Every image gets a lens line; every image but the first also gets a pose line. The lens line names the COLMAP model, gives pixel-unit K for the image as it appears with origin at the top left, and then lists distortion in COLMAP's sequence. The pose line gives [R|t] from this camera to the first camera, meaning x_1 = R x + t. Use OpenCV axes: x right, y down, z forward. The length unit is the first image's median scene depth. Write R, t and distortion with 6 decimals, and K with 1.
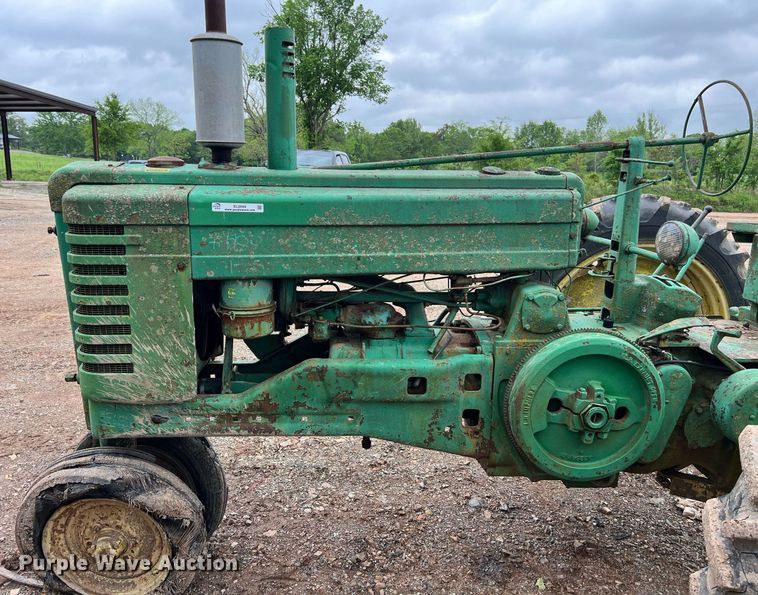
lens RADIAL K [[599.5, 0, 395.3], [0, 599.5, 315.6], [0, 0, 1]] dist [0.030779, -0.007246]
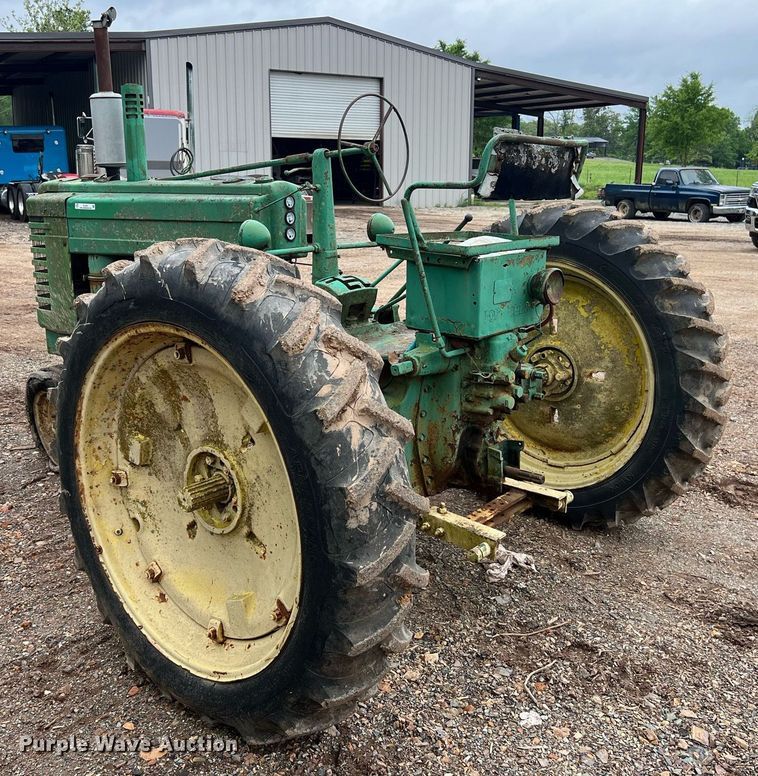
lens RADIAL K [[924.4, 0, 379.0], [0, 924.4, 388.0], [0, 0, 1]] dist [0.020452, 0.014580]
pose [[0.716056, 0.138177, -0.684230, 1.761832], [-0.149101, 0.987867, 0.043459, 0.057204], [0.681933, 0.070900, 0.727971, -0.162670]]
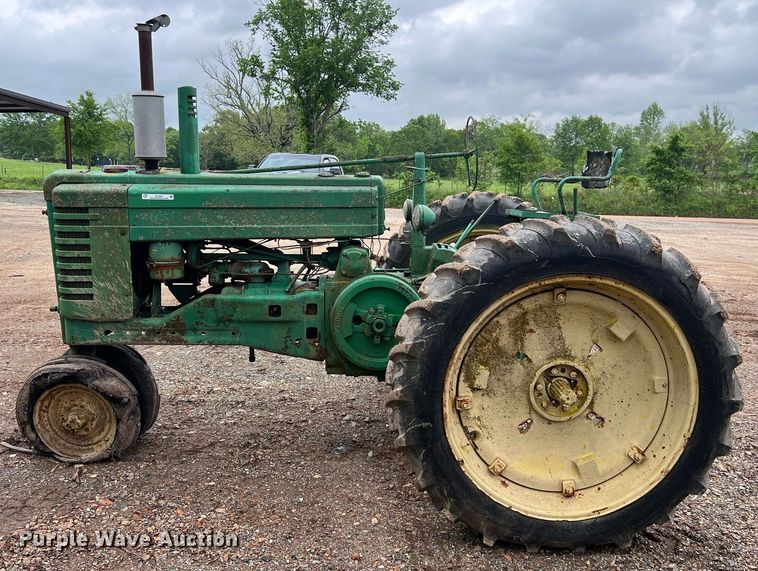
lens RADIAL K [[706.5, 0, 405.5], [0, 706.5, 311.2], [0, 0, 1]] dist [0.035672, -0.019160]
pose [[0.999913, -0.003181, -0.012831, 0.392376], [0.002583, 0.998923, -0.046332, 0.200201], [0.012965, 0.046295, 0.998844, -0.817453]]
